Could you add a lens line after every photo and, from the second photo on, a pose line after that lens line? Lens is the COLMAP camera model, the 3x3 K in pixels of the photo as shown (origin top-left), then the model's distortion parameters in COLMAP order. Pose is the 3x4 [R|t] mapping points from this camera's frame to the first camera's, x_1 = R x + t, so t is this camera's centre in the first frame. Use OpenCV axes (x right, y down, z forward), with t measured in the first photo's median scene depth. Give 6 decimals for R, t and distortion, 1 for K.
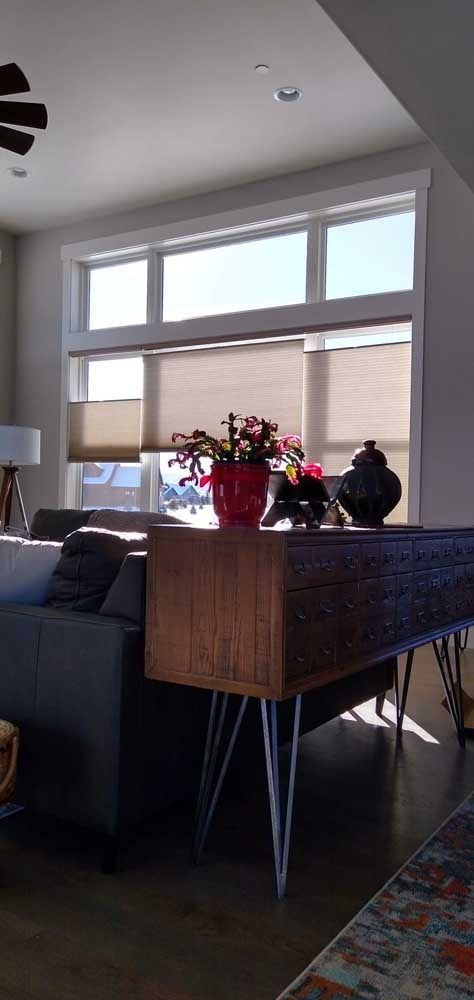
lens RADIAL K [[777.8, 0, 238.6], [0, 777.8, 499.6], [0, 0, 1]] dist [0.052265, -0.023938]
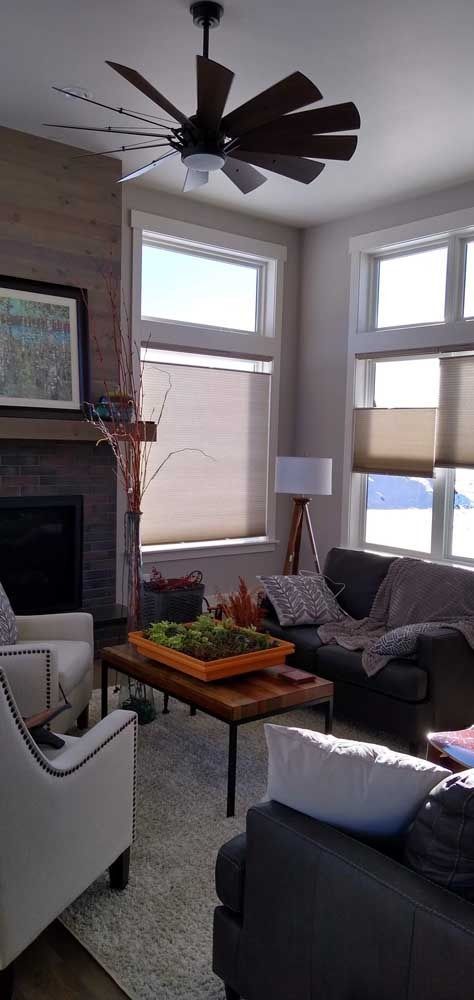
lens RADIAL K [[777.8, 0, 236.3], [0, 777.8, 501.0], [0, 0, 1]] dist [0.052265, -0.023938]
pose [[0.947317, 0.025133, -0.319311, -0.051597], [-0.000060, 0.996930, 0.078292, -0.089057], [0.320298, -0.074148, 0.944410, 0.066581]]
